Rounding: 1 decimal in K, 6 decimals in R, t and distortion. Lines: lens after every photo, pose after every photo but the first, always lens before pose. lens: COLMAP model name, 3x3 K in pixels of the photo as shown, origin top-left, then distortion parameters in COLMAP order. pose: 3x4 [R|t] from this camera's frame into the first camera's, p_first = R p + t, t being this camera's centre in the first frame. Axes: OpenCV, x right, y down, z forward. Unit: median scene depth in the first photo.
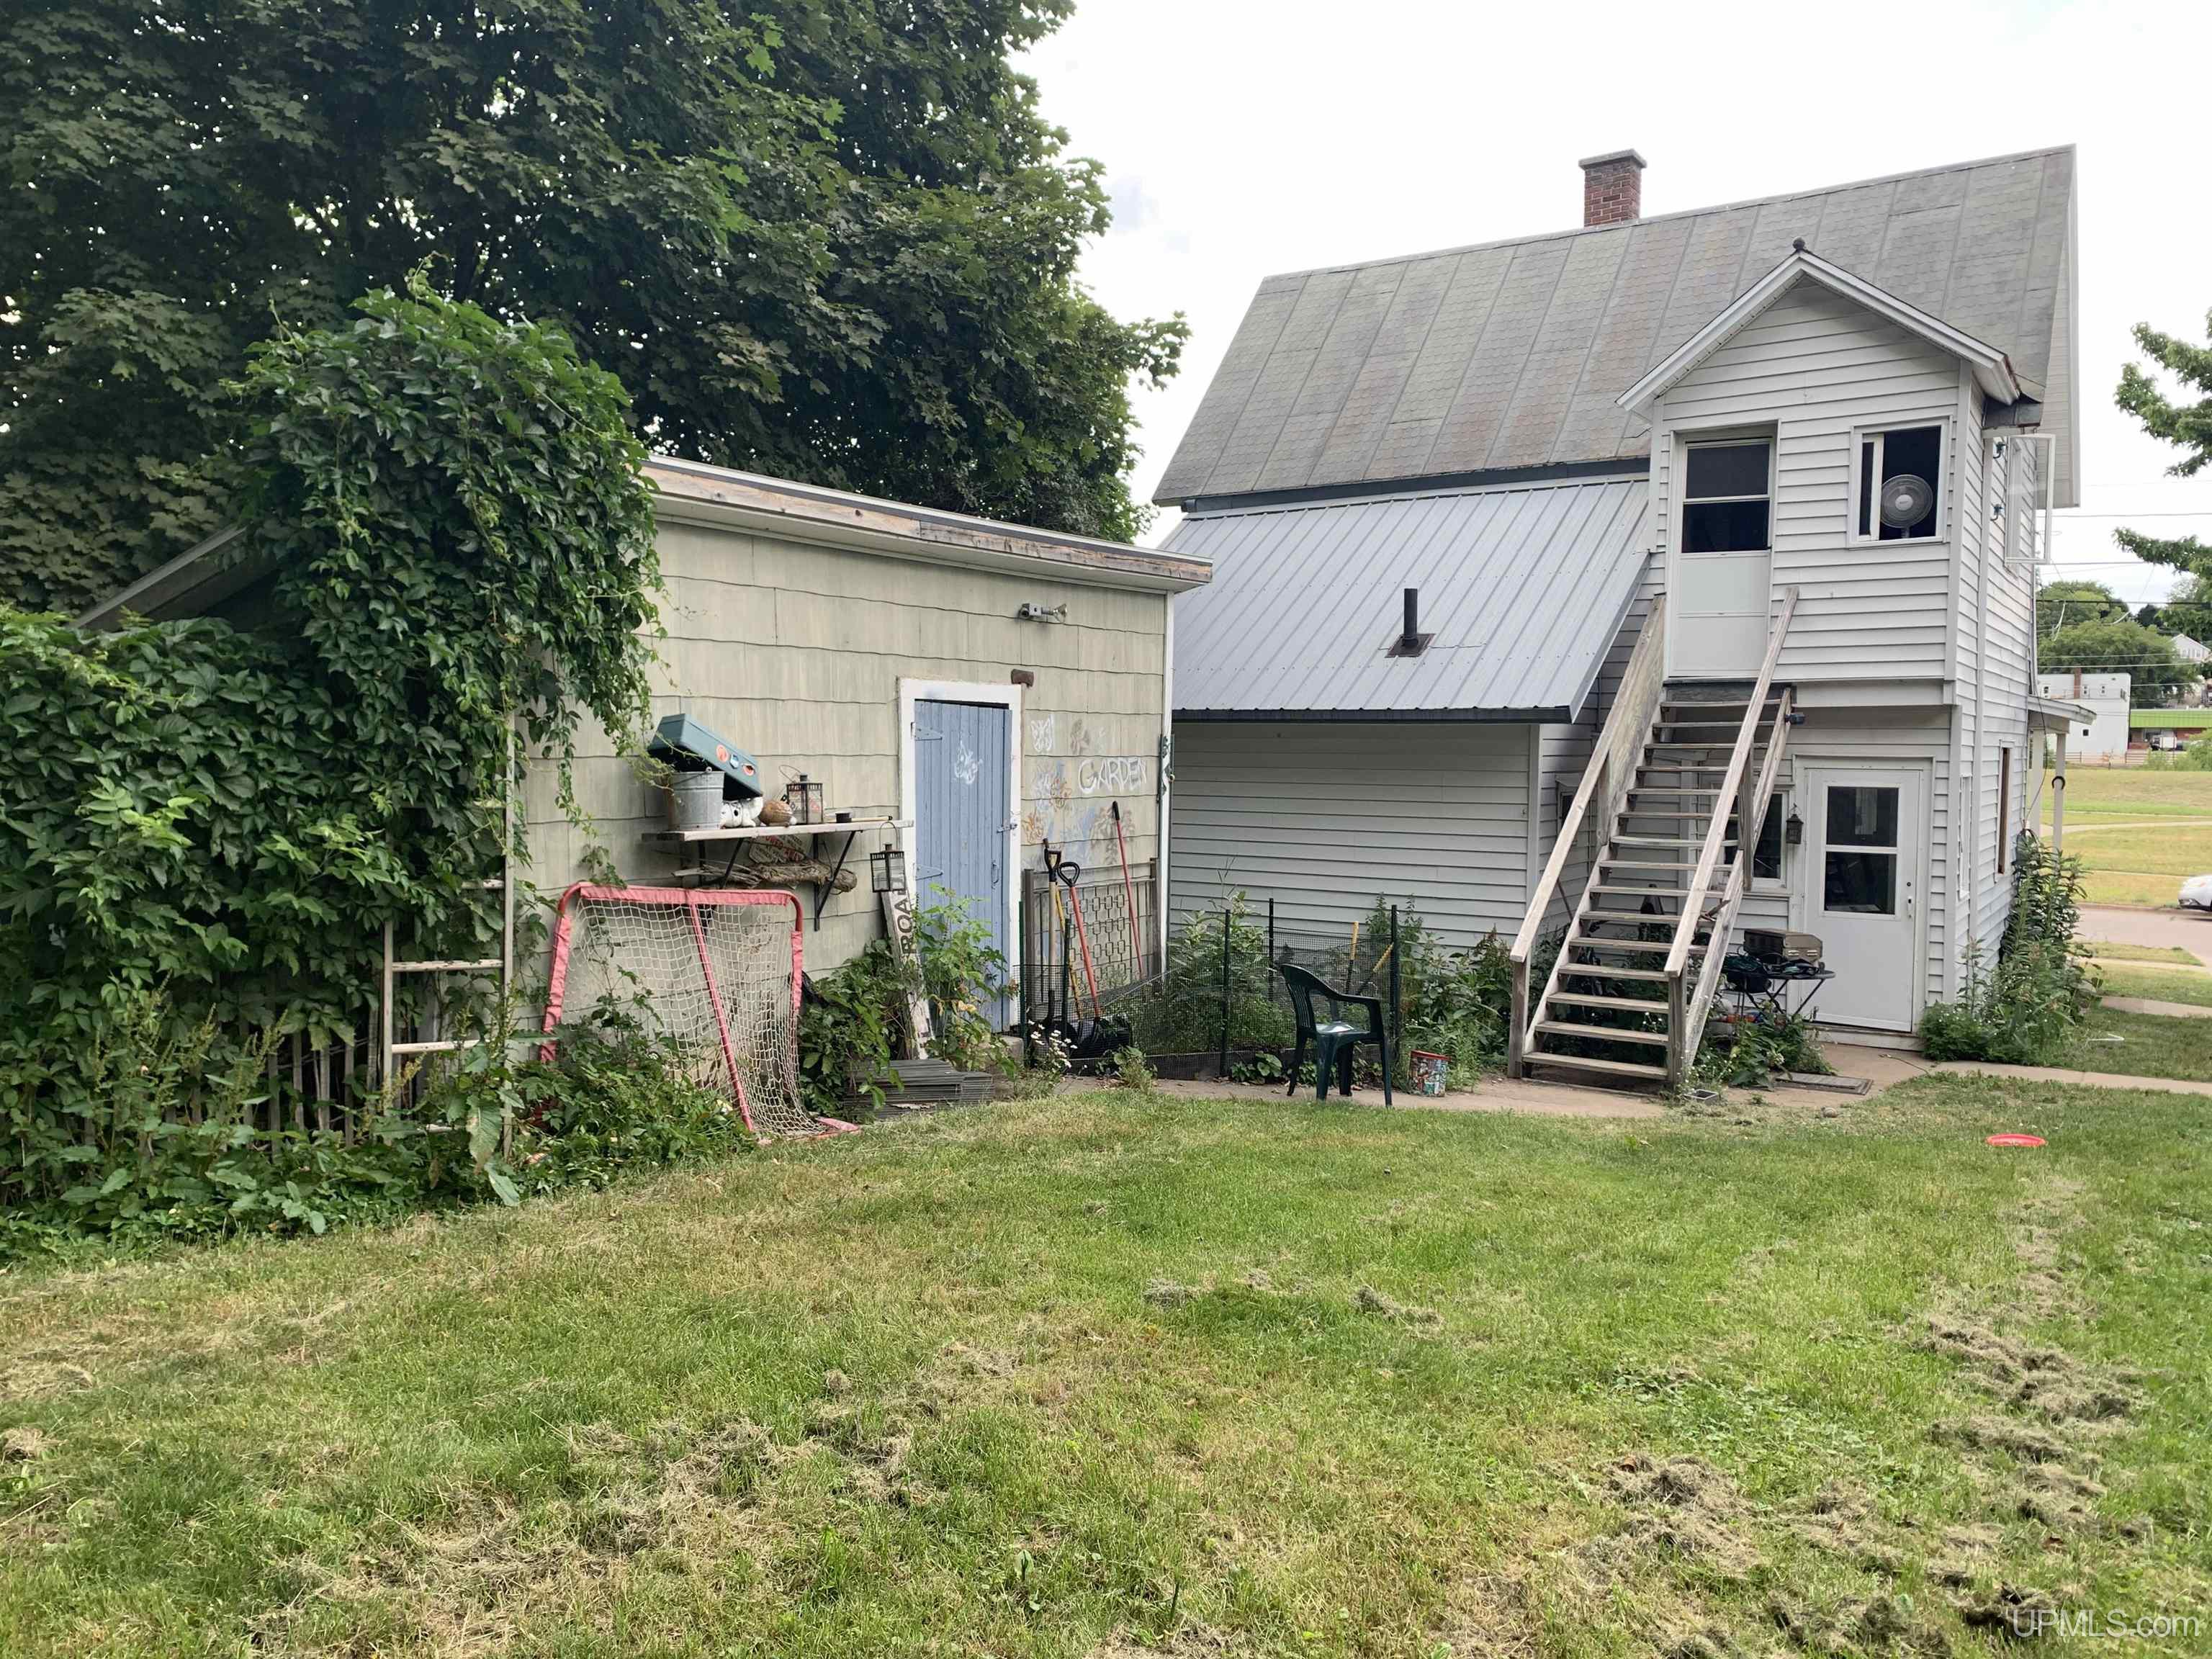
lens RADIAL K [[1657.5, 0, 1104.7], [0, 1657.5, 845.8], [0, 0, 1]] dist [0.004761, -0.006237]
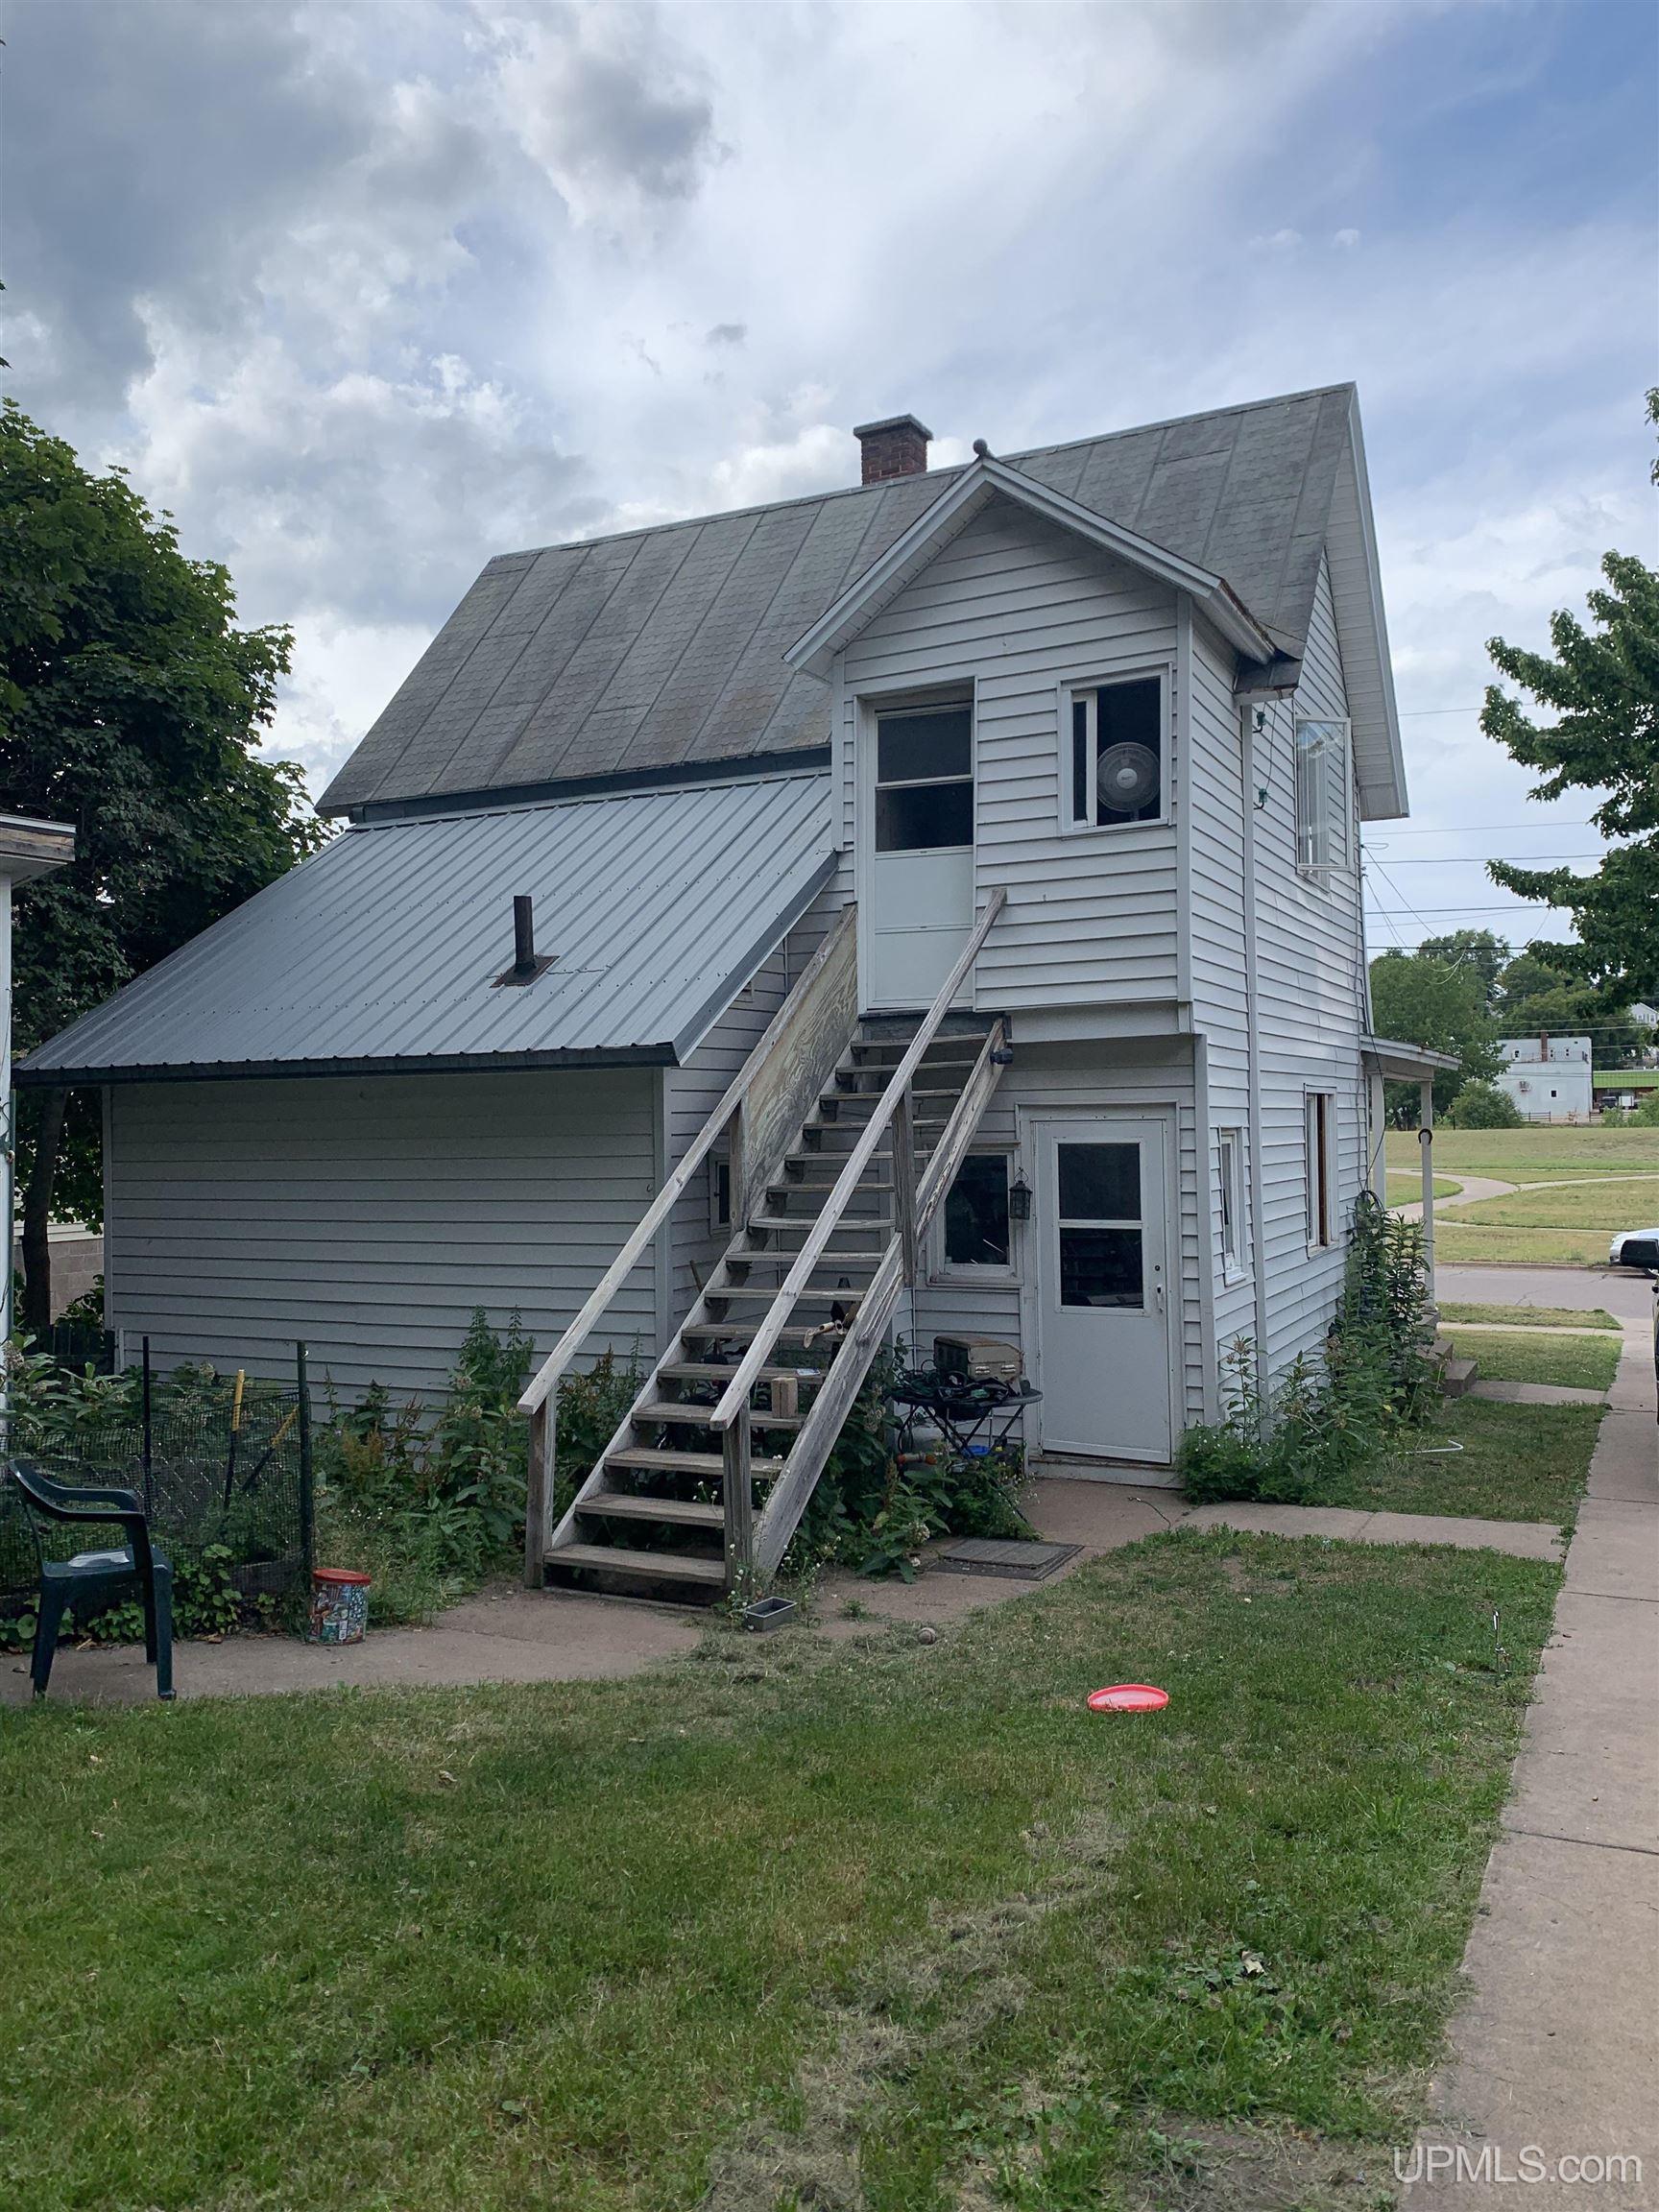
lens RADIAL K [[1683.9, 0, 829.5], [0, 1683.9, 1106.0], [0, 0, 1]] dist [0.136127, -0.375208]
pose [[0.990983, -0.022601, 0.132068, 0.224623], [0.032024, 0.997056, -0.069670, -0.001921], [-0.130104, 0.073271, 0.988789, 0.230333]]
